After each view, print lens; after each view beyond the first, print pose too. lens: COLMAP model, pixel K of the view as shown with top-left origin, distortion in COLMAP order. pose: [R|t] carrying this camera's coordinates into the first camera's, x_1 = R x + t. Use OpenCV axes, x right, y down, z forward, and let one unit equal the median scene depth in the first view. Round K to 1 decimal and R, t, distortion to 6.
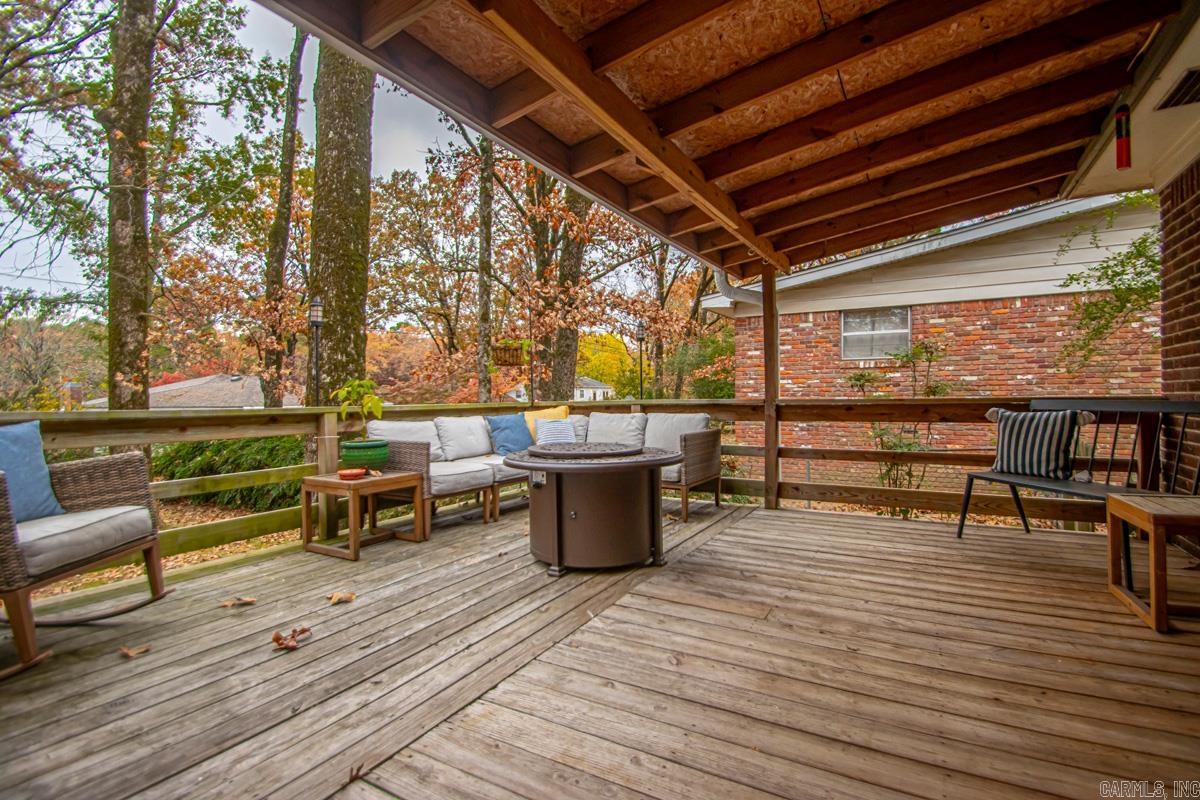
lens RADIAL K [[557.1, 0, 609.3], [0, 557.1, 400.1], [0, 0, 1]] dist [0.021827, -0.020778]
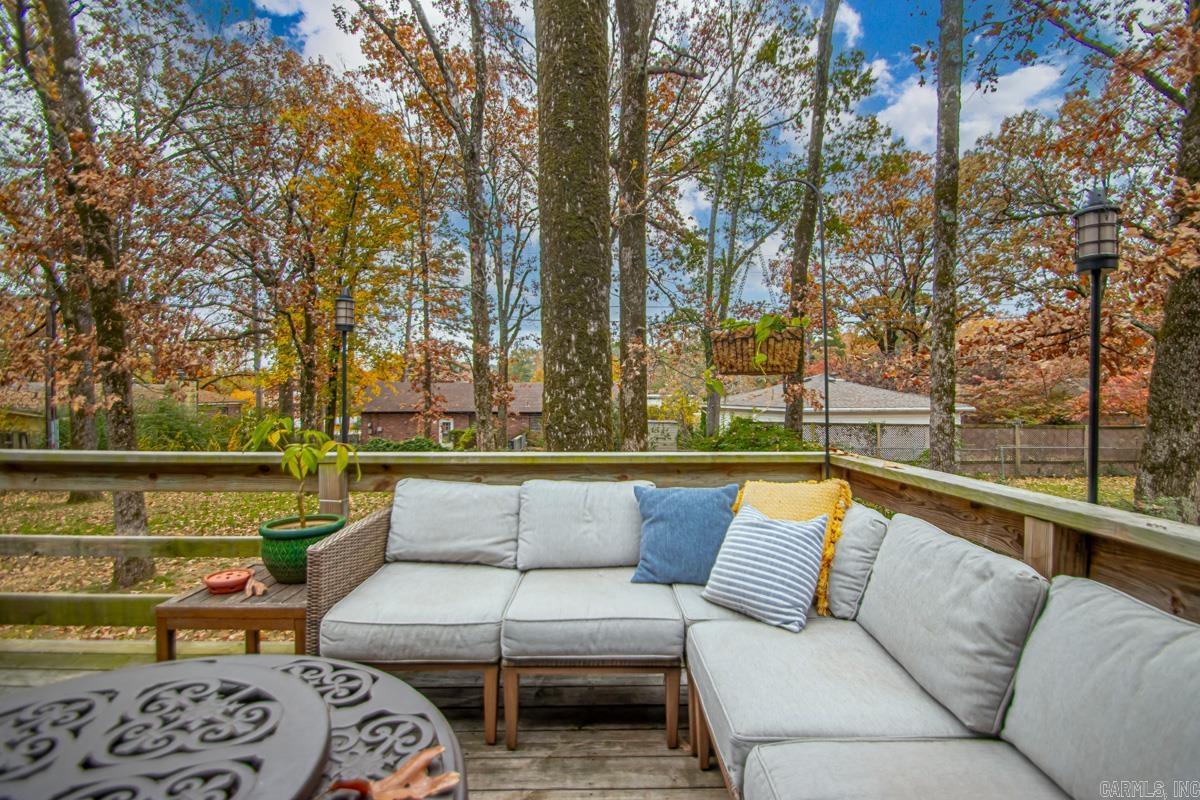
lens RADIAL K [[557.1, 0, 609.3], [0, 557.1, 400.1], [0, 0, 1]] dist [0.021827, -0.020778]
pose [[0.515735, 0.020652, -0.856499, 0.274000], [-0.014803, 0.999775, 0.015194, -0.080123], [0.856620, 0.004843, 0.515925, 1.148976]]
